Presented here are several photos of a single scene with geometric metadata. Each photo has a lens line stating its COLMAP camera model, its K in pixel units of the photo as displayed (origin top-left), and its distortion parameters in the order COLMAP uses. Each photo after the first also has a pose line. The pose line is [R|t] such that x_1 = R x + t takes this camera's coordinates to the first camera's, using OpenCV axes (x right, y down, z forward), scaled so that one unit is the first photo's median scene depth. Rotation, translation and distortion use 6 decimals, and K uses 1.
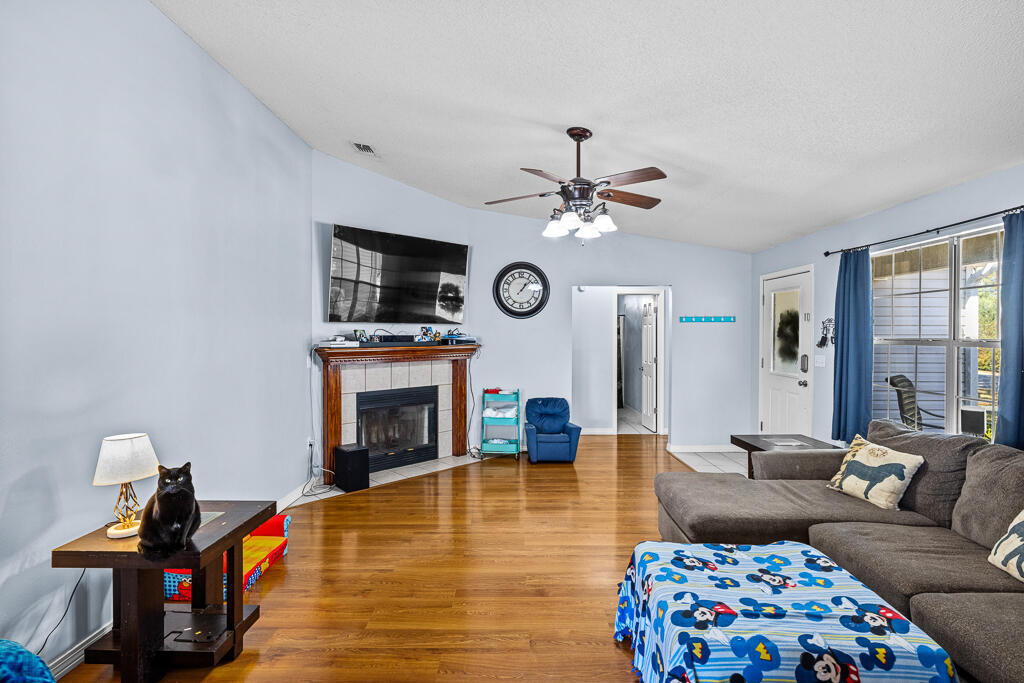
lens RADIAL K [[502.5, 0, 513.2], [0, 502.5, 338.6], [0, 0, 1]] dist [-0.004322, 0.000181]
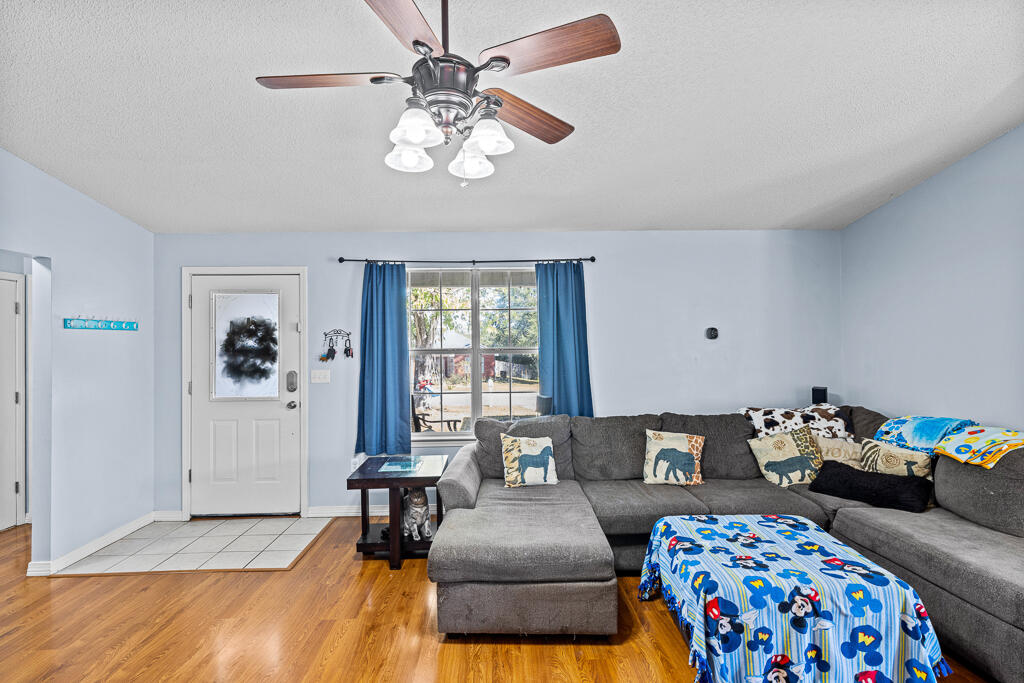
lens RADIAL K [[502.5, 0, 510.4], [0, 502.5, 340.7], [0, 0, 1]] dist [-0.004322, 0.000181]
pose [[-0.032676, 0.005492, 0.999451, -0.655131], [0.022235, 0.999741, -0.004767, -0.016253], [-0.999219, 0.022067, -0.032790, 1.500885]]
